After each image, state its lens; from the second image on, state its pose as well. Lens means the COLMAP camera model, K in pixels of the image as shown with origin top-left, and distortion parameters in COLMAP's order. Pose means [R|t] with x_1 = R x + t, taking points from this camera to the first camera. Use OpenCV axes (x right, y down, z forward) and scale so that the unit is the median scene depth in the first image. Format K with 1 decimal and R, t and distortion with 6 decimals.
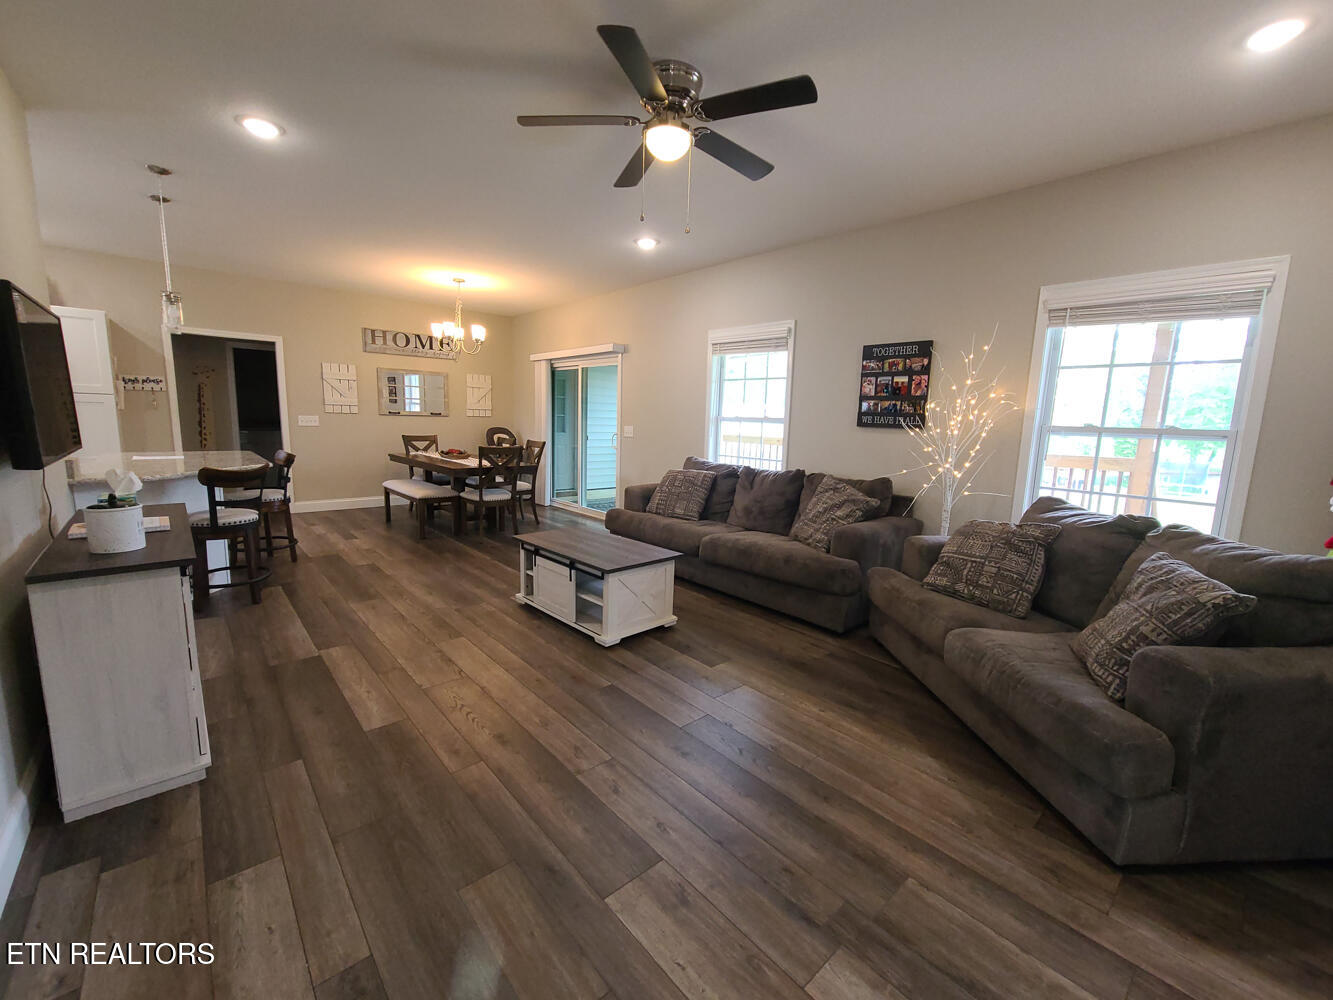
lens RADIAL K [[544.8, 0, 661.6], [0, 544.8, 501.2], [0, 0, 1]] dist [0.000463, -0.000632]
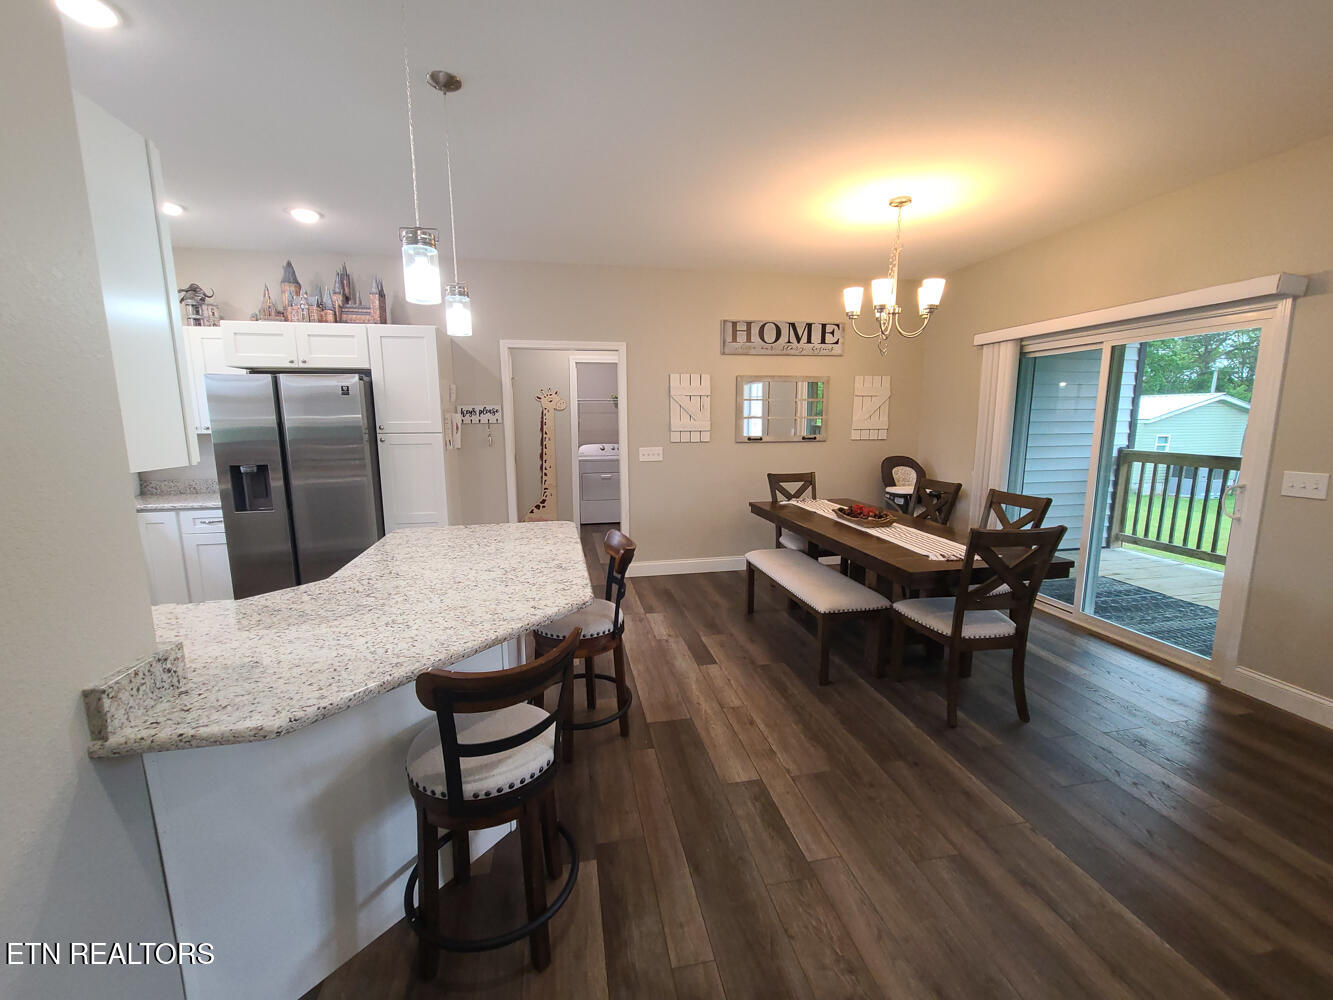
lens RADIAL K [[544.8, 0, 661.6], [0, 544.8, 501.2], [0, 0, 1]] dist [0.000463, -0.000632]
pose [[0.860575, 0.043066, -0.507499, -0.262233], [-0.046577, 0.998898, 0.005784, -0.090544], [0.507189, 0.018661, 0.861633, 0.379565]]
